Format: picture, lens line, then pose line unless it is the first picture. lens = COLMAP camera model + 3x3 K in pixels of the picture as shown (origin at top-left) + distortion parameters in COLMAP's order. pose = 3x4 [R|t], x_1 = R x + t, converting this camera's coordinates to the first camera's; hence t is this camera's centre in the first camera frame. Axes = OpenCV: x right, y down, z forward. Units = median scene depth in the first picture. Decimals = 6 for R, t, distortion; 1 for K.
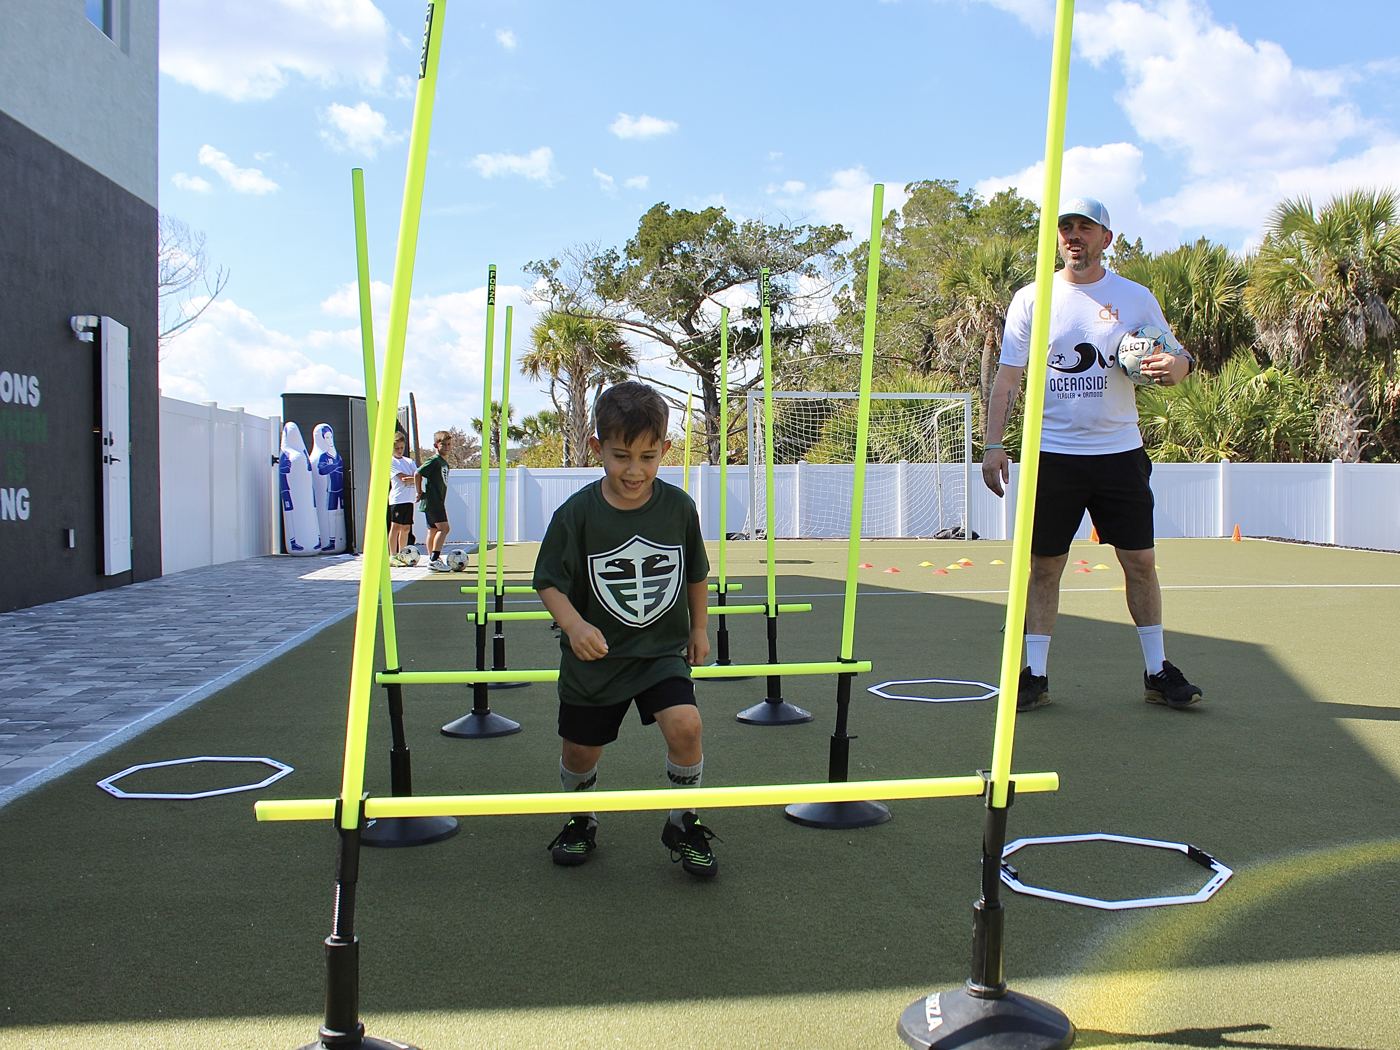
lens RADIAL K [[1572.3, 0, 702.8], [0, 1572.3, 518.7], [0, 0, 1]] dist [-0.080045, 0.000000]
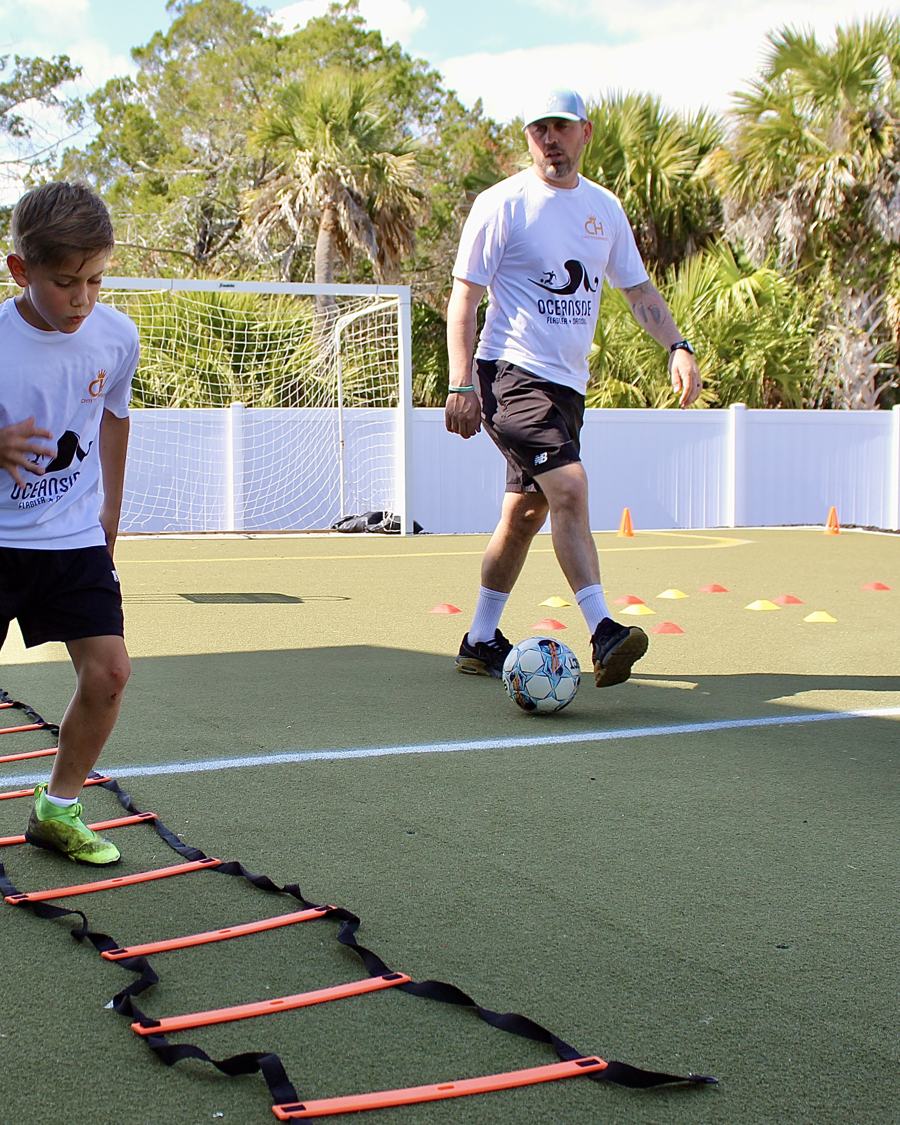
lens RADIAL K [[2183.2, 0, 444.3], [0, 2183.2, 563.9], [0, 0, 1]] dist [-0.087263, 0.000000]
pose [[0.962519, -0.012673, 0.270919, -0.022983], [0.003556, 0.999411, 0.034118, -0.002047], [-0.271192, -0.031876, 0.961997, 0.115964]]
